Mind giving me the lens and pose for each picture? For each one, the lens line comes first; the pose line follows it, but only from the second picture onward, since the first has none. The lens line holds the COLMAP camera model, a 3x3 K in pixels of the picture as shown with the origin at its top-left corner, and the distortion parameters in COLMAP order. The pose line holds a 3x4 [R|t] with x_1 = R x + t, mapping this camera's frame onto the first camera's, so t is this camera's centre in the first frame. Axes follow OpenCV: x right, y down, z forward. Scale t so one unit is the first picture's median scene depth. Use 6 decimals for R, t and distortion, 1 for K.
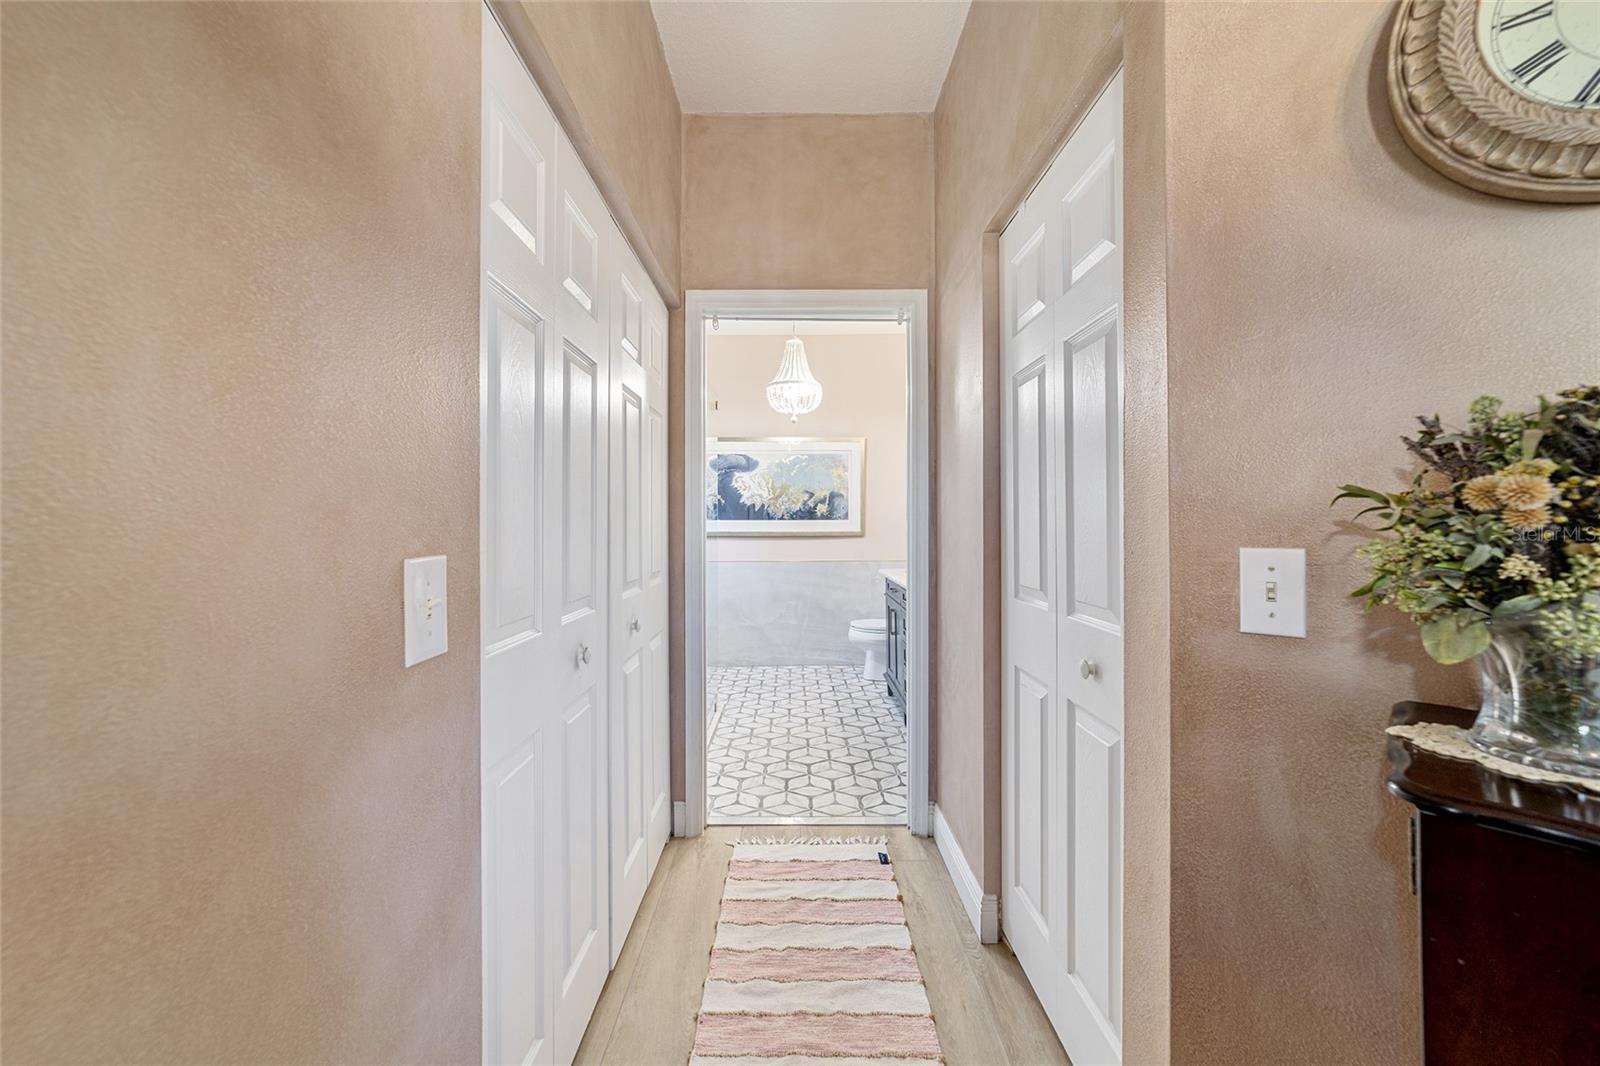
lens RADIAL K [[614.8, 0, 799.6], [0, 614.8, 522.4], [0, 0, 1]] dist [-0.014237, 0.005389]
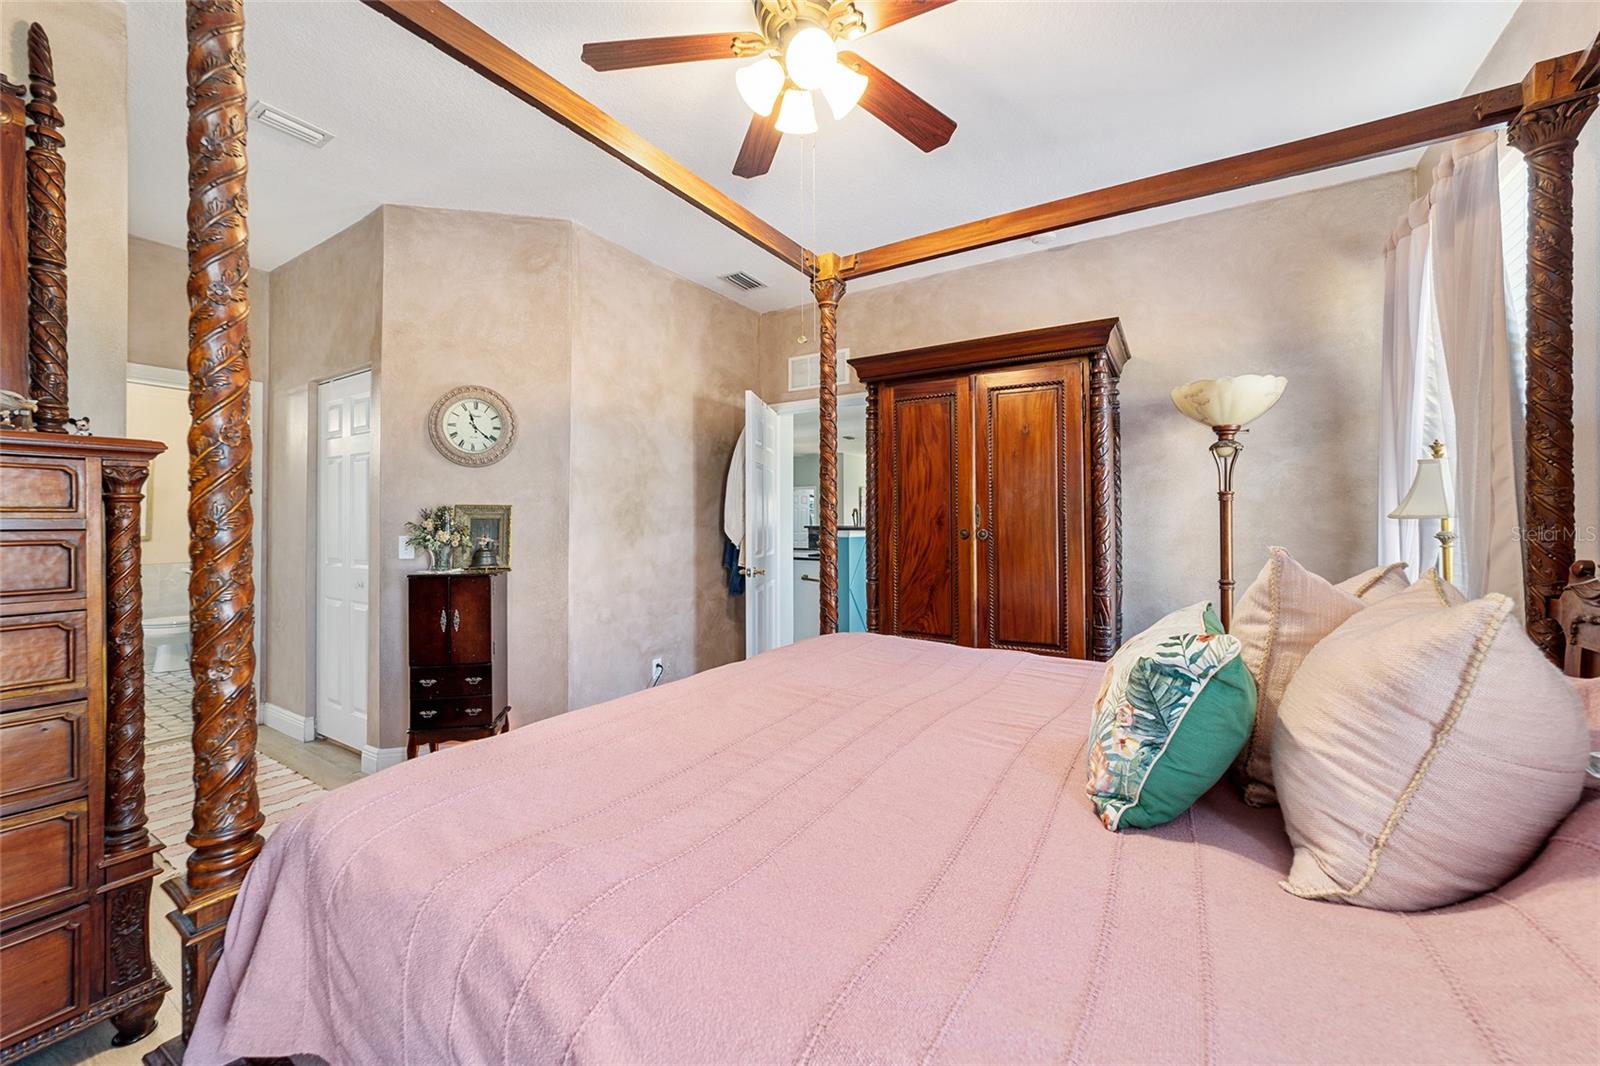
lens RADIAL K [[614.8, 0, 802.9], [0, 614.8, 525.6], [0, 0, 1]] dist [-0.014237, 0.005389]
pose [[0.540909, 0.005692, 0.841062, -0.595350], [-0.001205, 0.999981, -0.005992, -0.001226], [-0.841080, 0.002228, 0.540906, -1.708501]]
